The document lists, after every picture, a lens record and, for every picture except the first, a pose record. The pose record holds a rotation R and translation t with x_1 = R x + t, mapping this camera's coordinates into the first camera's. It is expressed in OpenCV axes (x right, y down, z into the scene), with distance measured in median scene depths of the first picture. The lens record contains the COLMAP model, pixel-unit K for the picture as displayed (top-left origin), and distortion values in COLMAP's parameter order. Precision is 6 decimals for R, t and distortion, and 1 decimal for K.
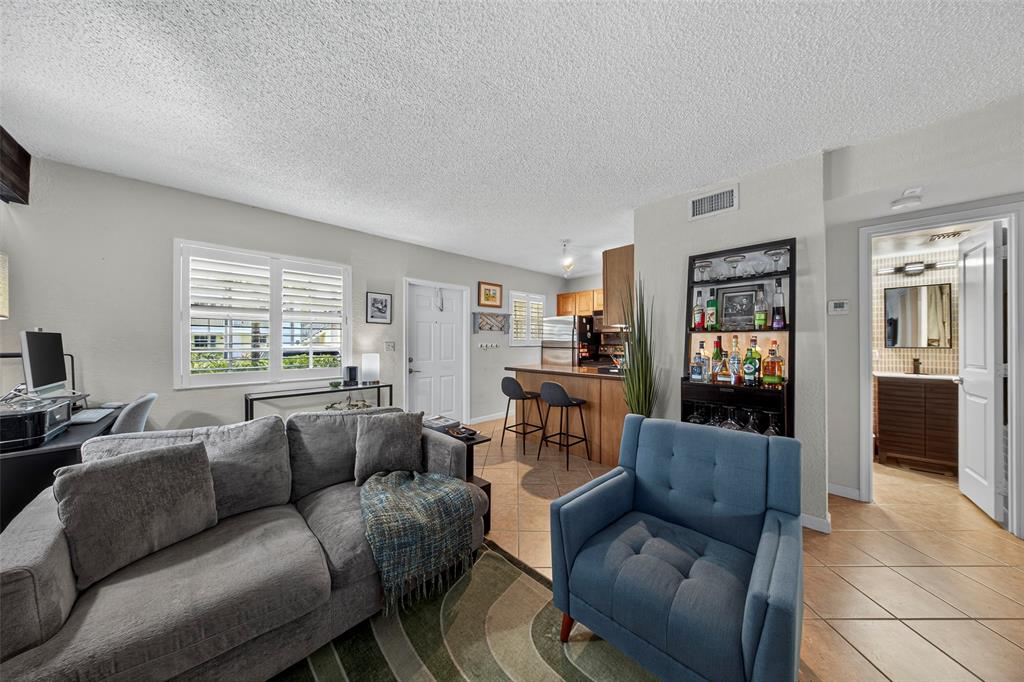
lens RADIAL K [[323.4, 0, 518.8], [0, 323.4, 340.9], [0, 0, 1]] dist [0.000900, -0.000305]
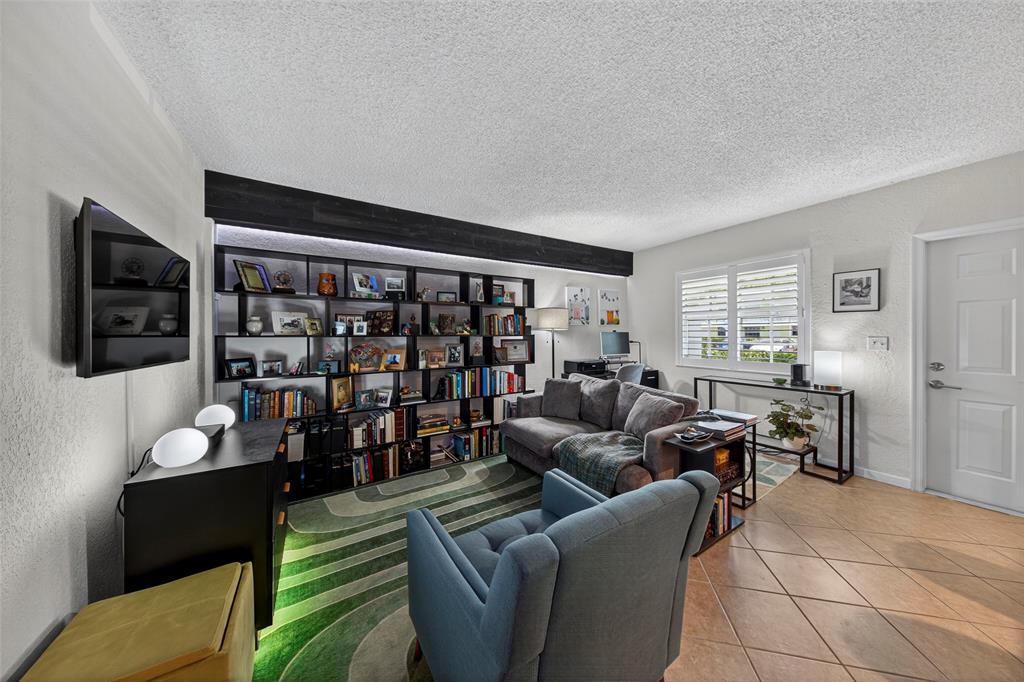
lens RADIAL K [[323.4, 0, 510.9], [0, 323.4, 334.9], [0, 0, 1]] dist [0.000900, -0.000305]
pose [[-0.238690, 0.003334, -0.971090, 0.533325], [0.005444, 0.999983, 0.002095, -0.007377], [0.971080, -0.004786, -0.238704, 0.446358]]
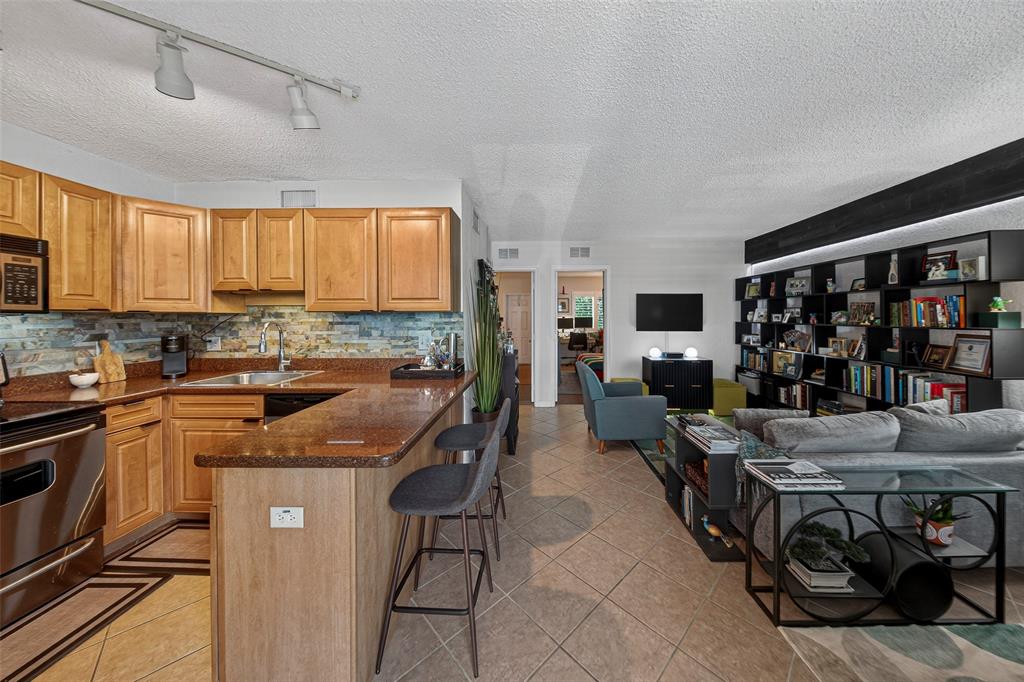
lens RADIAL K [[323.4, 0, 532.1], [0, 323.4, 317.5], [0, 0, 1]] dist [0.000900, -0.000305]
pose [[-0.691597, 0.004471, 0.722269, -0.350493], [0.005869, 0.999983, -0.000571, -0.030507], [-0.722259, 0.003844, -0.691612, 1.289490]]
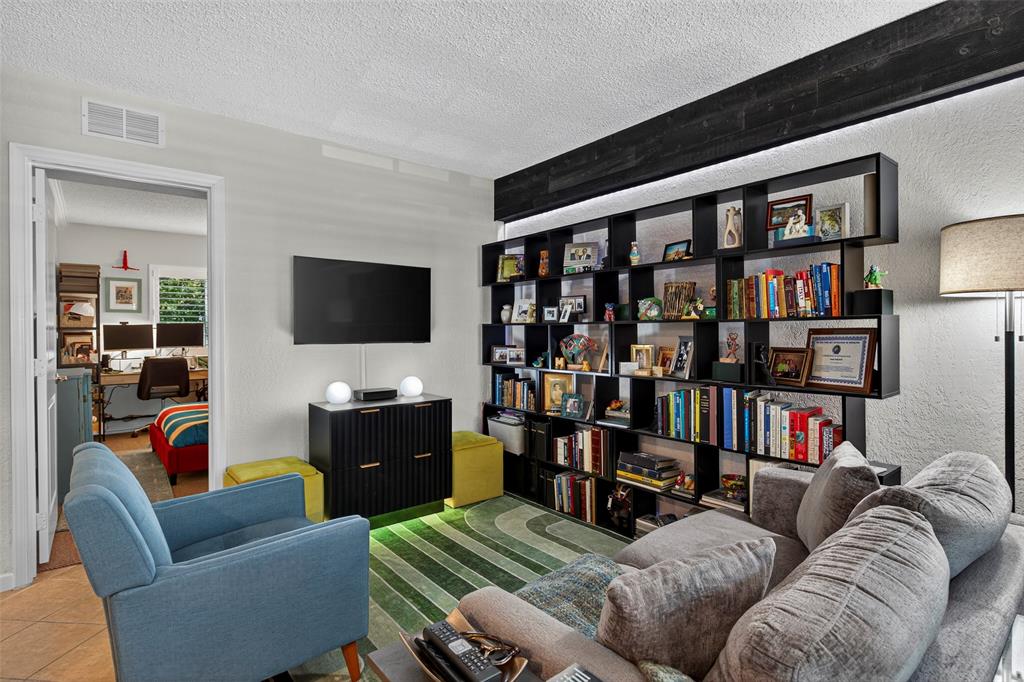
lens RADIAL K [[509.9, 0, 513.1], [0, 509.9, 335.4], [0, 0, 1]] dist [0.009611, -0.000220]
pose [[-0.993038, 0.008385, 0.117493, -0.166131], [0.009538, 0.999912, 0.009254, 0.007861], [-0.117405, 0.010310, -0.993031, 0.884923]]
